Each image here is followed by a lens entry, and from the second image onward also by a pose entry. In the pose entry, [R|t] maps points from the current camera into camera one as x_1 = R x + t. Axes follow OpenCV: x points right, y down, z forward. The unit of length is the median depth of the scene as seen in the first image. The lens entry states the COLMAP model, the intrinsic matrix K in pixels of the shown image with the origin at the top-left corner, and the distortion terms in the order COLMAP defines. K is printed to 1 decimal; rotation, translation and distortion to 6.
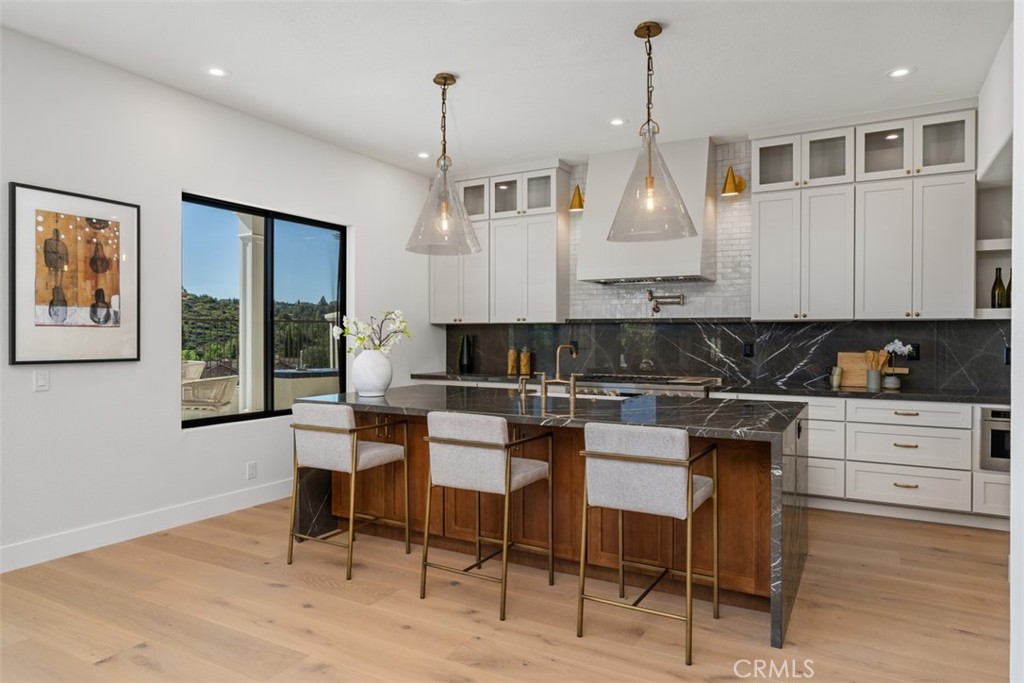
lens RADIAL K [[642.6, 0, 512.0], [0, 642.6, 341.5], [0, 0, 1]] dist [0.000115, 0.000966]
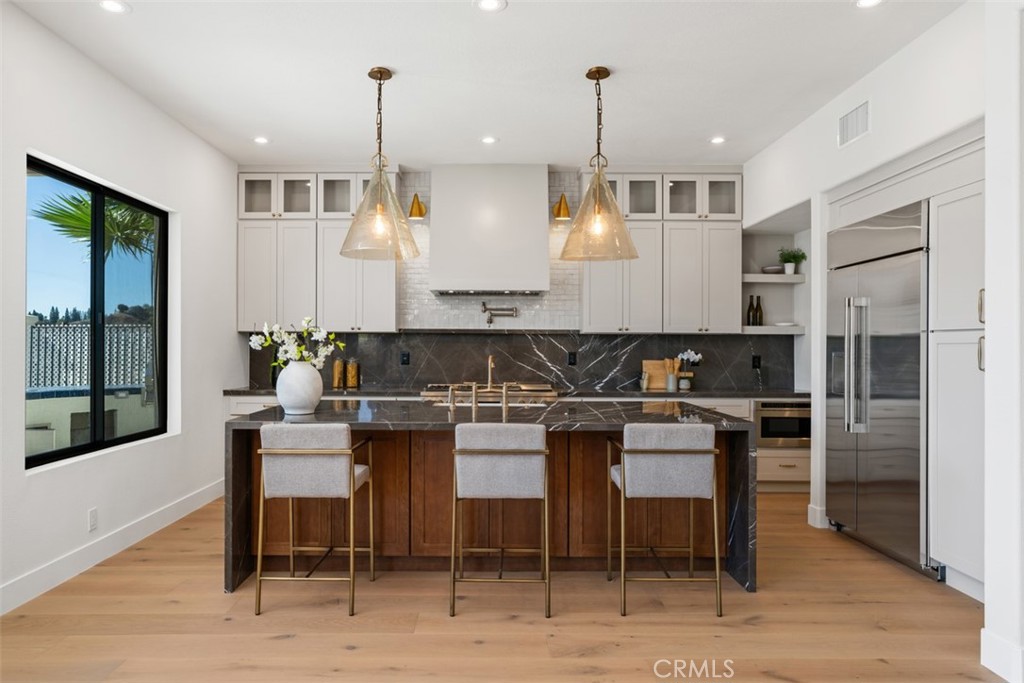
lens RADIAL K [[671.4, 0, 509.5], [0, 671.4, 347.4], [0, 0, 1]] dist [0.000646, 0.005273]
pose [[0.867744, 0.000963, 0.497010, -0.361355], [0.001868, 0.999985, -0.005199, -0.001150], [-0.497008, 0.005440, 0.867729, 0.045875]]
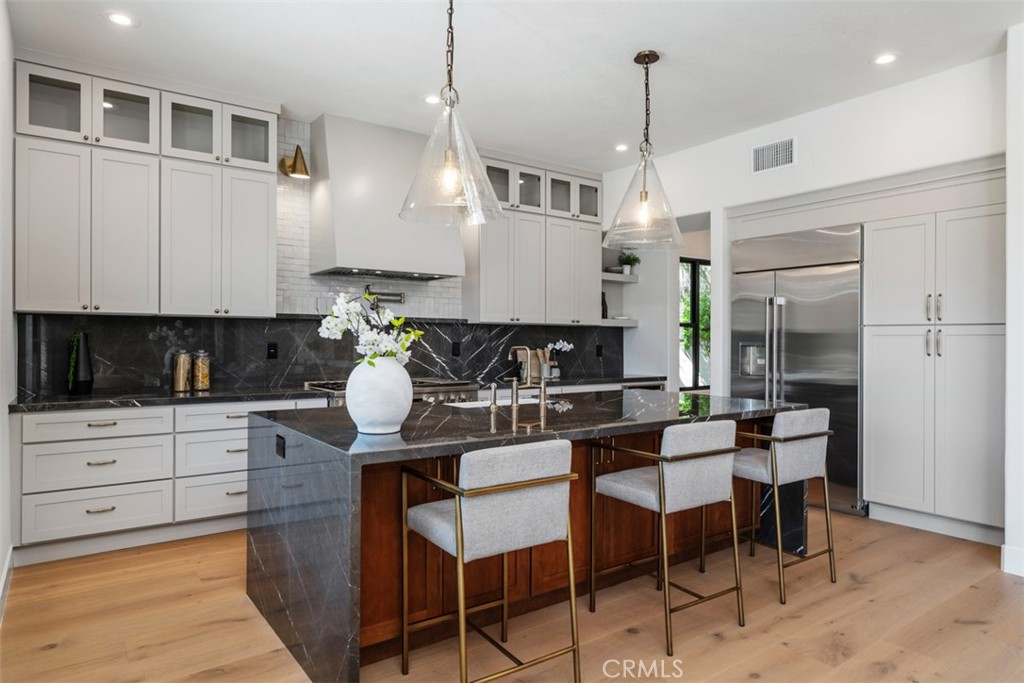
lens RADIAL K [[613.4, 0, 549.1], [0, 613.4, 339.1], [0, 0, 1]] dist [-0.001600, 0.002111]
pose [[0.410555, 0.001273, 0.911835, -0.581440], [0.002258, 0.999995, -0.002413, -0.001683], [-0.911833, 0.003050, 0.410550, 0.519020]]
